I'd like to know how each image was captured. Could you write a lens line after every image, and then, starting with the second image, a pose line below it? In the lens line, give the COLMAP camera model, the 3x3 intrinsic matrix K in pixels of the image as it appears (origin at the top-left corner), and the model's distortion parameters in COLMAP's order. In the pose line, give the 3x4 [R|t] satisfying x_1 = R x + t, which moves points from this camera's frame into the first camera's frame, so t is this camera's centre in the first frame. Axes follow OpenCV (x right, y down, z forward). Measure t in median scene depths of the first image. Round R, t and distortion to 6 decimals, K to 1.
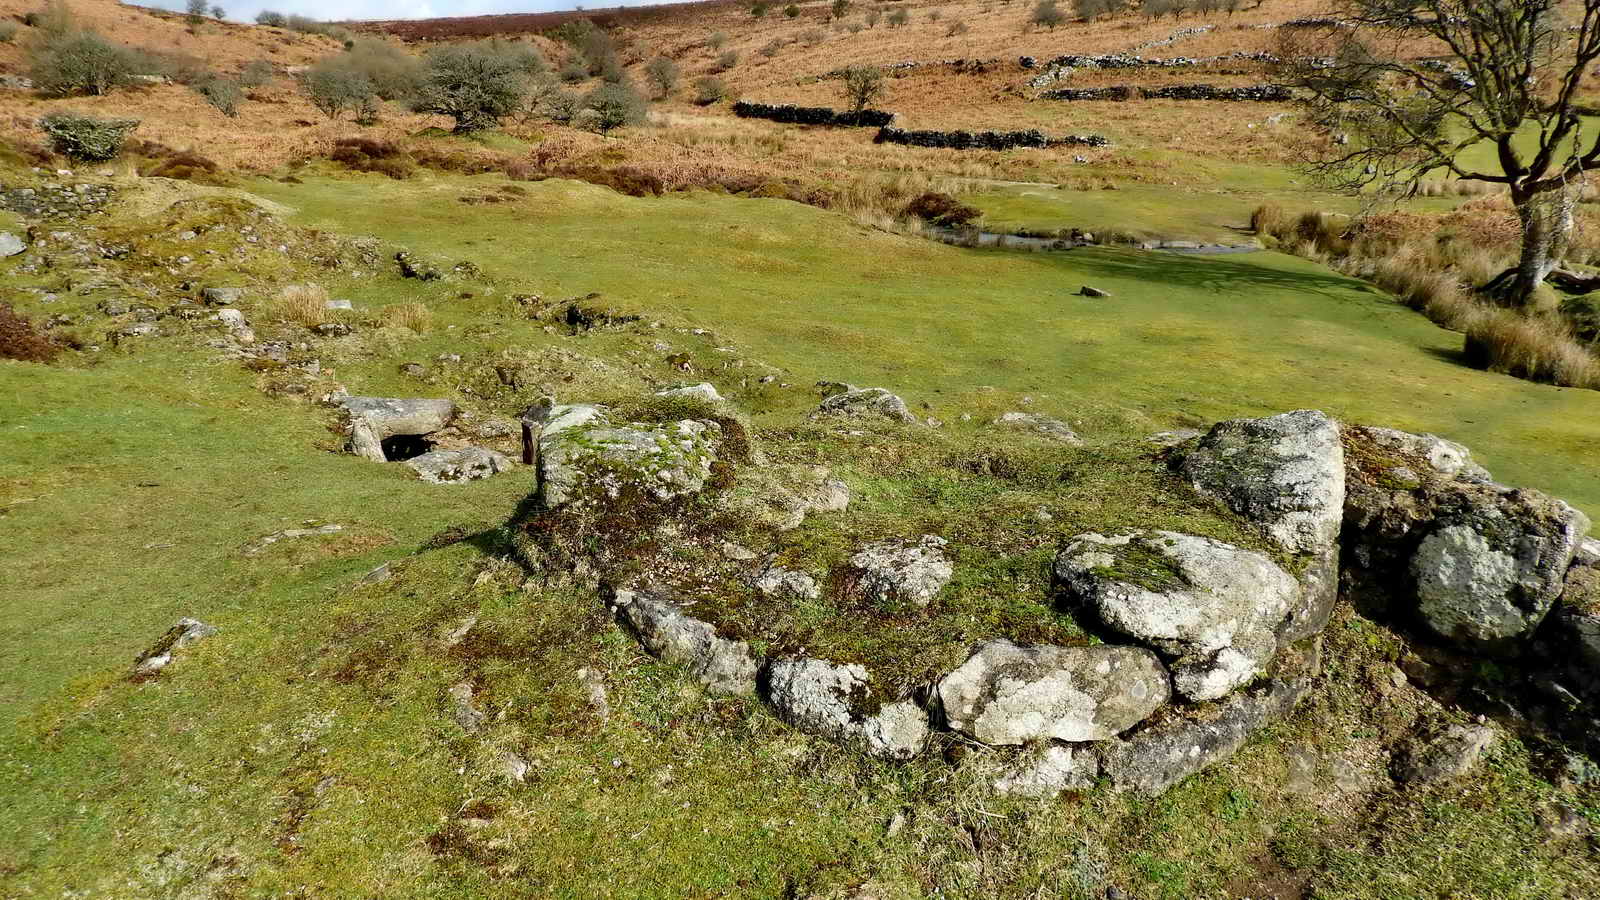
lens RADIAL K [[1132.8, 0, 798.2], [0, 1132.8, 447.9], [0, 0, 1]] dist [0.003526, 0.002163]
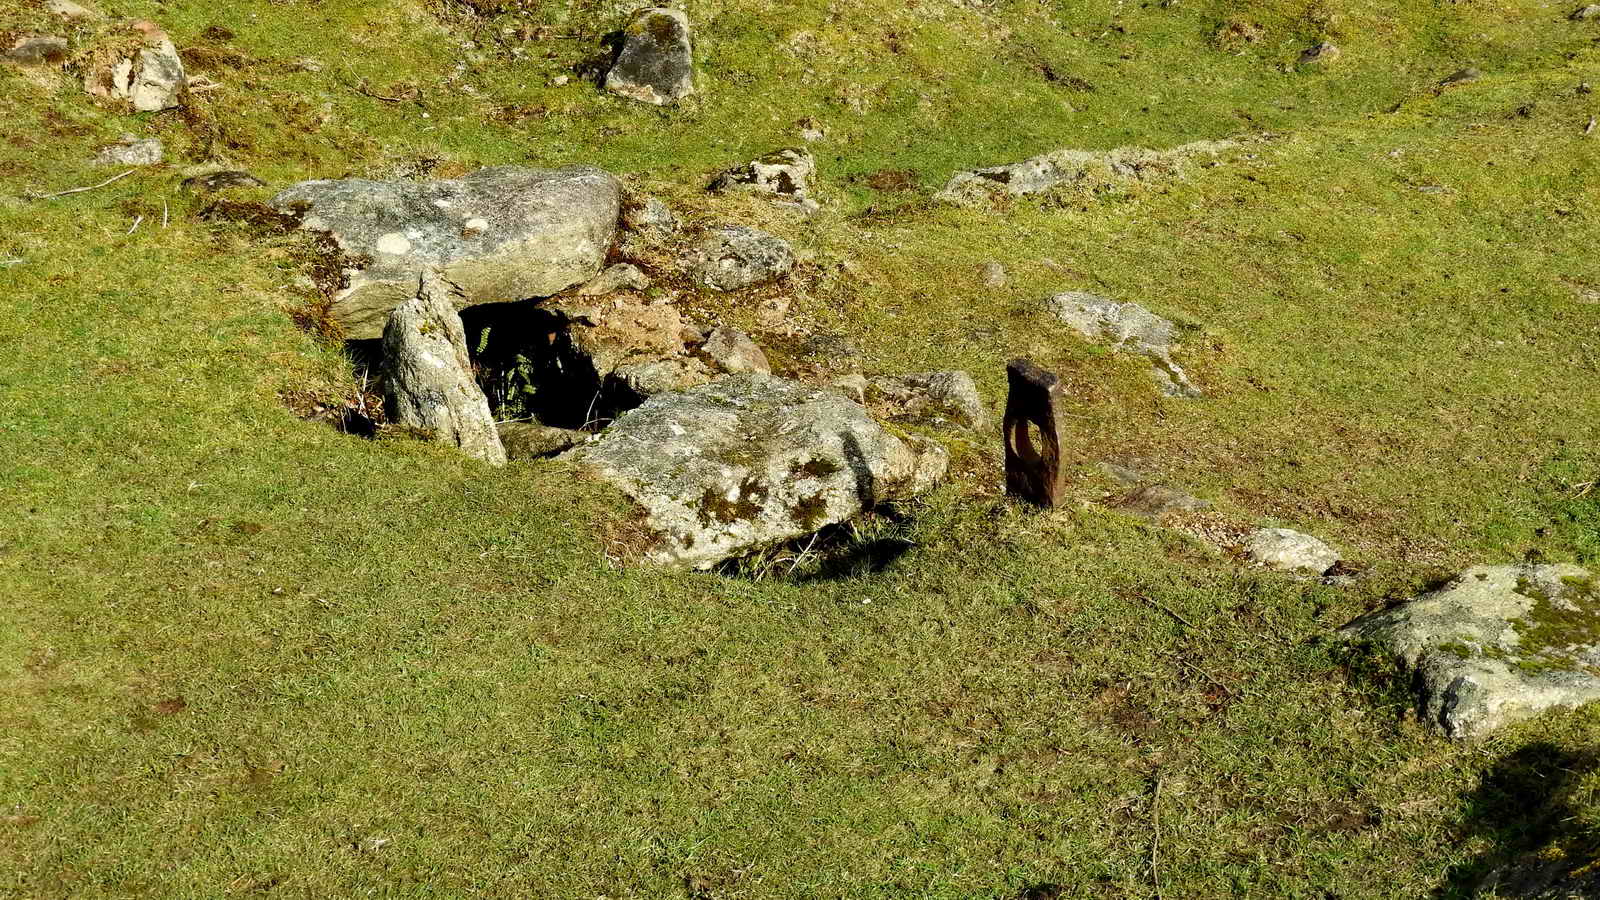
lens RADIAL K [[2752.6, 0, 800.6], [0, 2752.6, 450.1], [0, 0, 1]] dist [-0.000448, 0.000000]
pose [[0.995773, -0.003296, -0.091789, -0.217028], [0.018474, 0.986119, 0.165008, -0.111697], [0.089971, -0.166006, 0.982012, 0.266908]]
